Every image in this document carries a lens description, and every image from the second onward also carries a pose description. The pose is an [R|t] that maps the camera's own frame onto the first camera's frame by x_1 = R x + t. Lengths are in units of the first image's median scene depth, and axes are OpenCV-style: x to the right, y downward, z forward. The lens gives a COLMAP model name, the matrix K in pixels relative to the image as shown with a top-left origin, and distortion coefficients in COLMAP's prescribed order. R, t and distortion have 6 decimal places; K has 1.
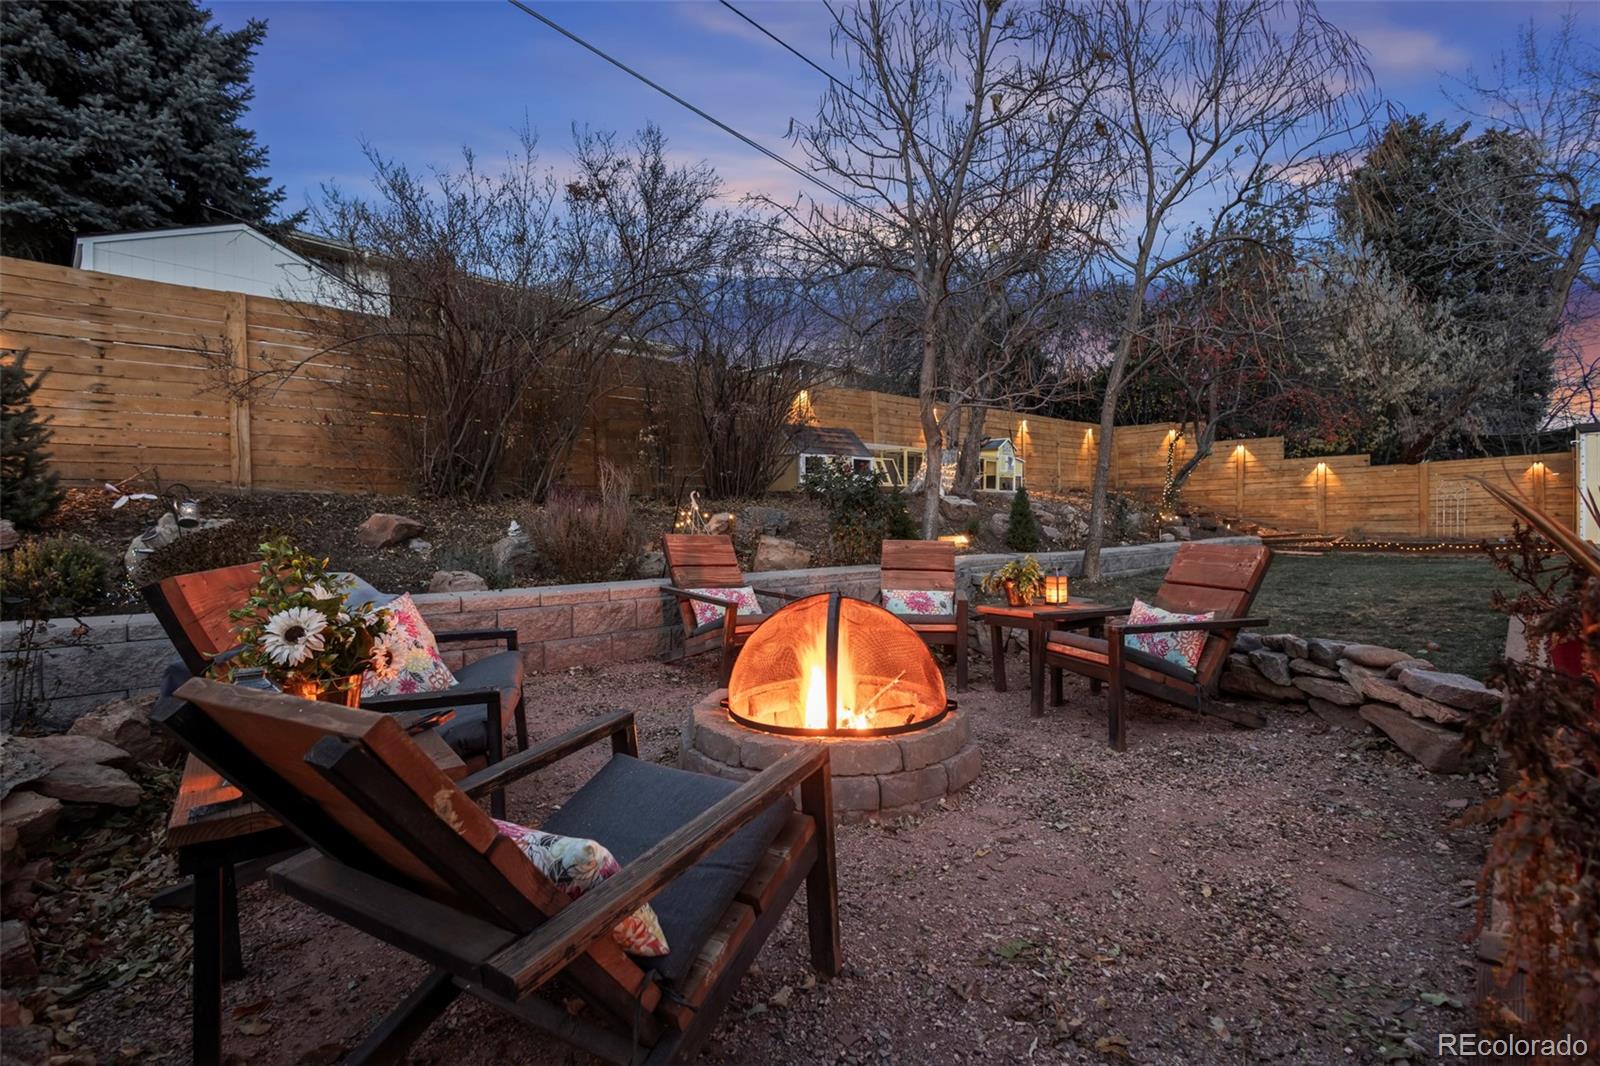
lens RADIAL K [[746.6, 0, 786.1], [0, 746.6, 528.6], [0, 0, 1]] dist [0.009830, -0.001927]
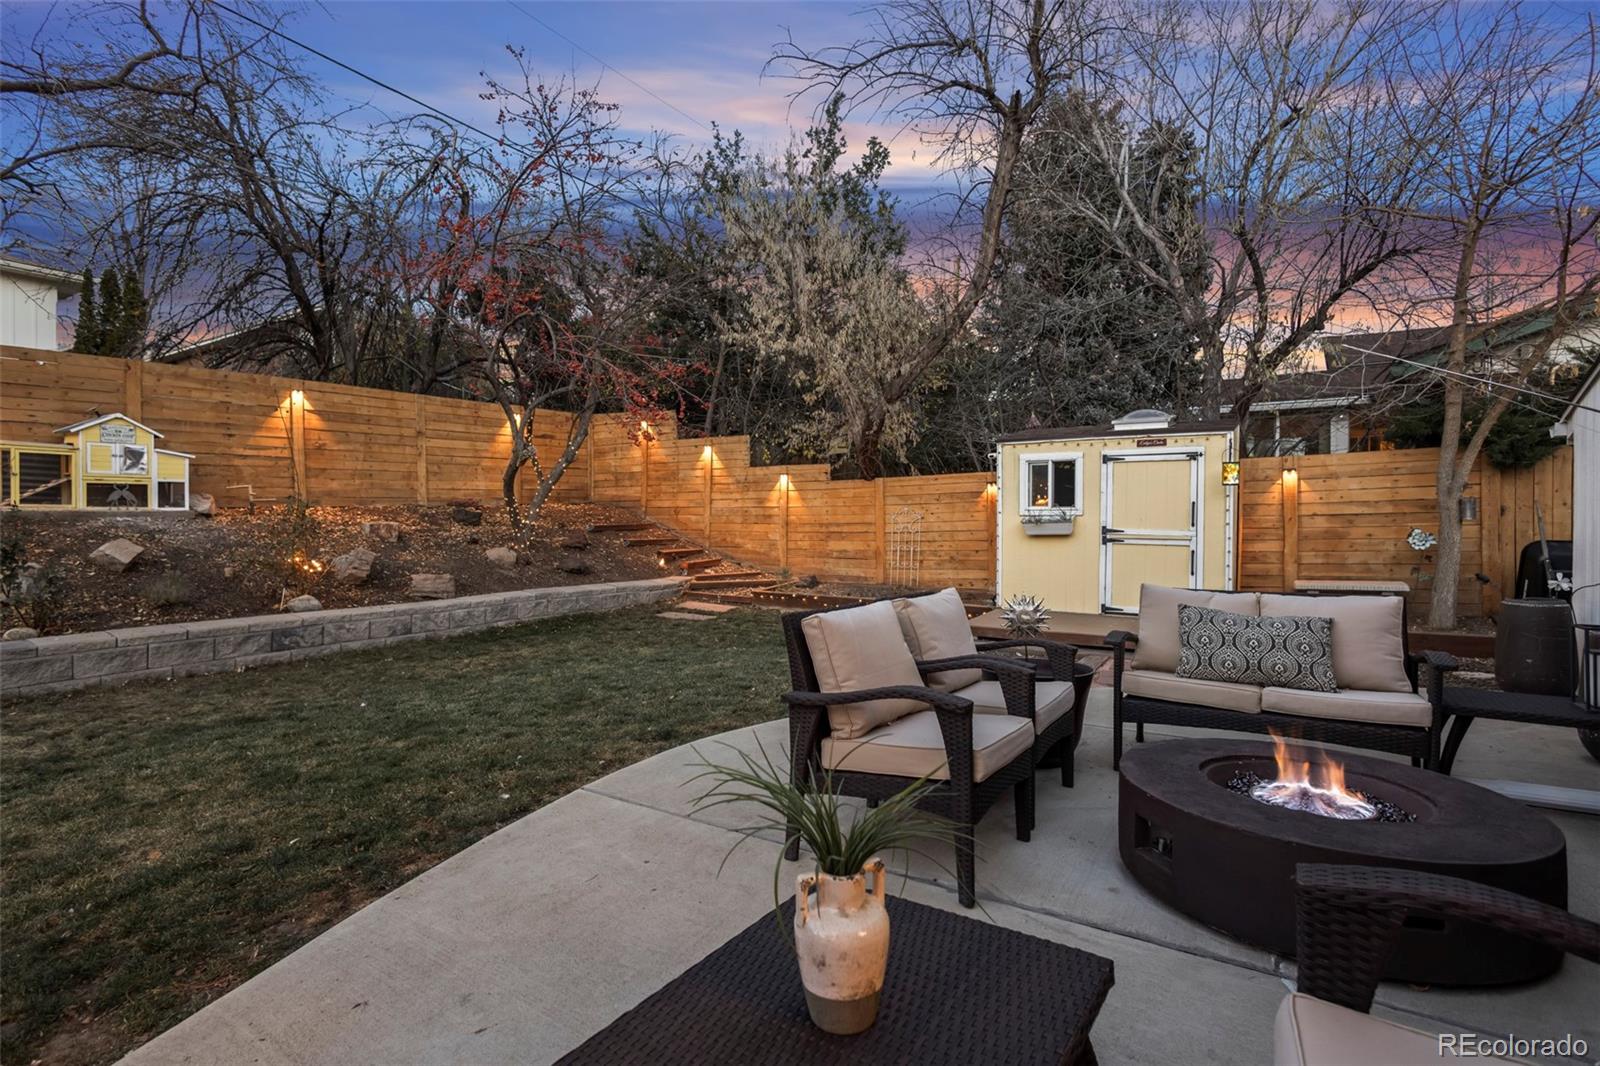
lens RADIAL K [[746.6, 0, 804.3], [0, 746.6, 528.2], [0, 0, 1]] dist [0.009830, -0.001927]
pose [[0.978449, 0.015328, 0.205918, 0.582873], [-0.016874, 0.999841, 0.005751, -0.040507], [-0.205797, -0.009101, 0.978552, 0.299756]]
